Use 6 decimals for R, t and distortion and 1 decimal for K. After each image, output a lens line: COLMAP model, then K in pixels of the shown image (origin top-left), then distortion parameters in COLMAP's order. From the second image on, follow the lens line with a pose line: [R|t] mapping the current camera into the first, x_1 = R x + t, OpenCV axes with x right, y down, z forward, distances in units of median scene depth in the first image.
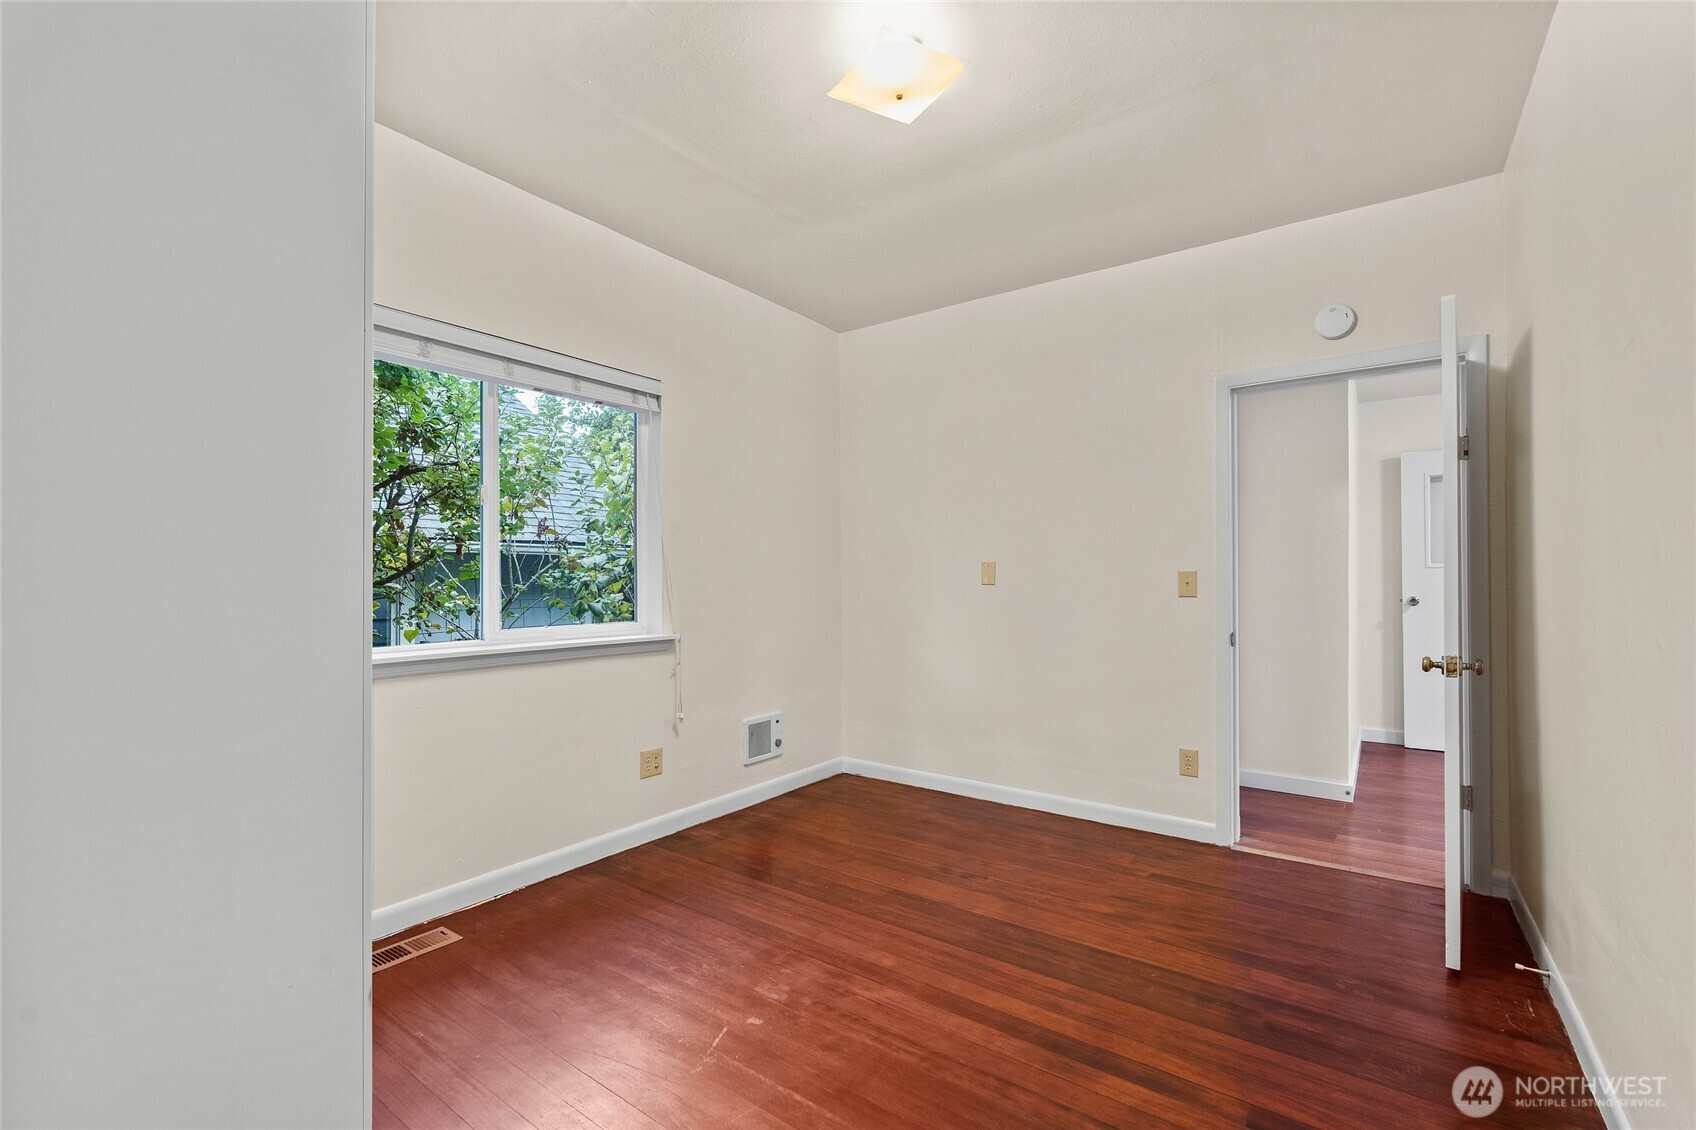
lens RADIAL K [[748.7, 0, 854.5], [0, 748.7, 571.7], [0, 0, 1]] dist [-0.004717, -0.000066]
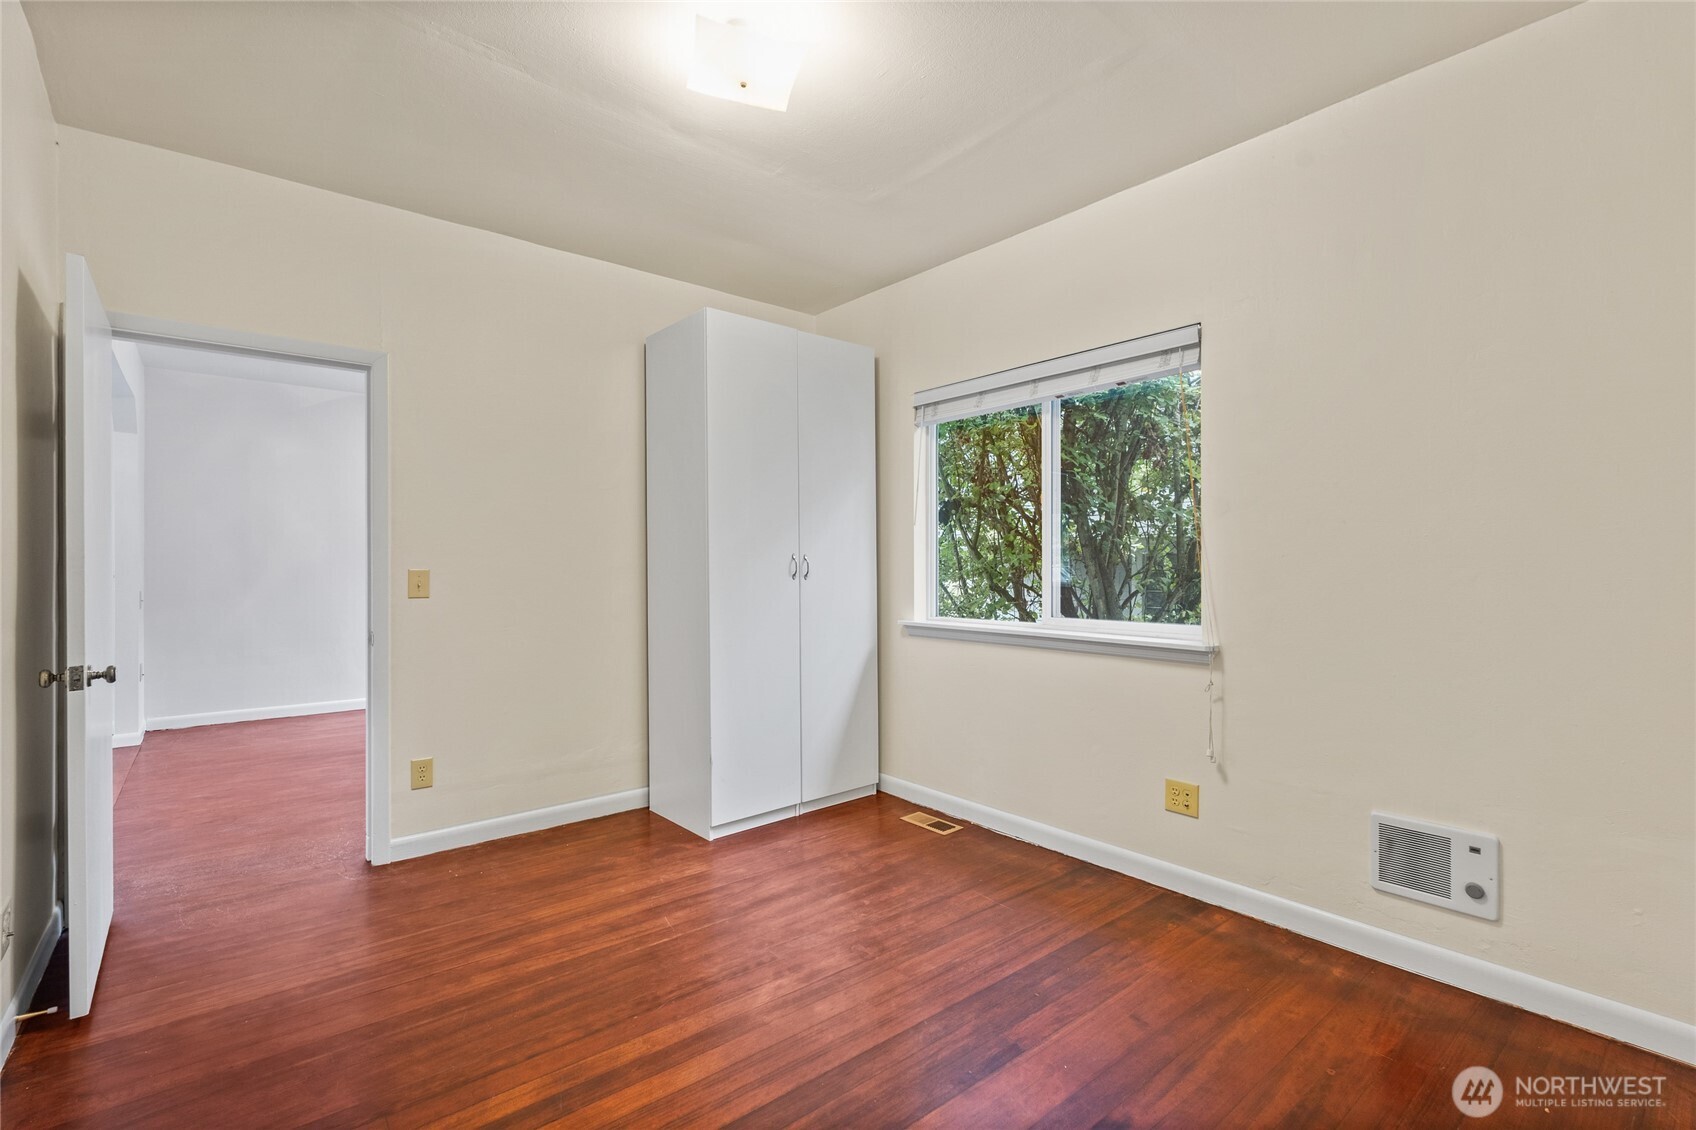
lens RADIAL K [[748.7, 0, 855.8], [0, 748.7, 564.2], [0, 0, 1]] dist [-0.004717, -0.000066]
pose [[-0.244516, -0.002808, -0.969641, 0.706538], [0.004967, 0.999979, -0.004148, 0.002349], [0.969632, -0.005831, -0.244497, 0.995991]]
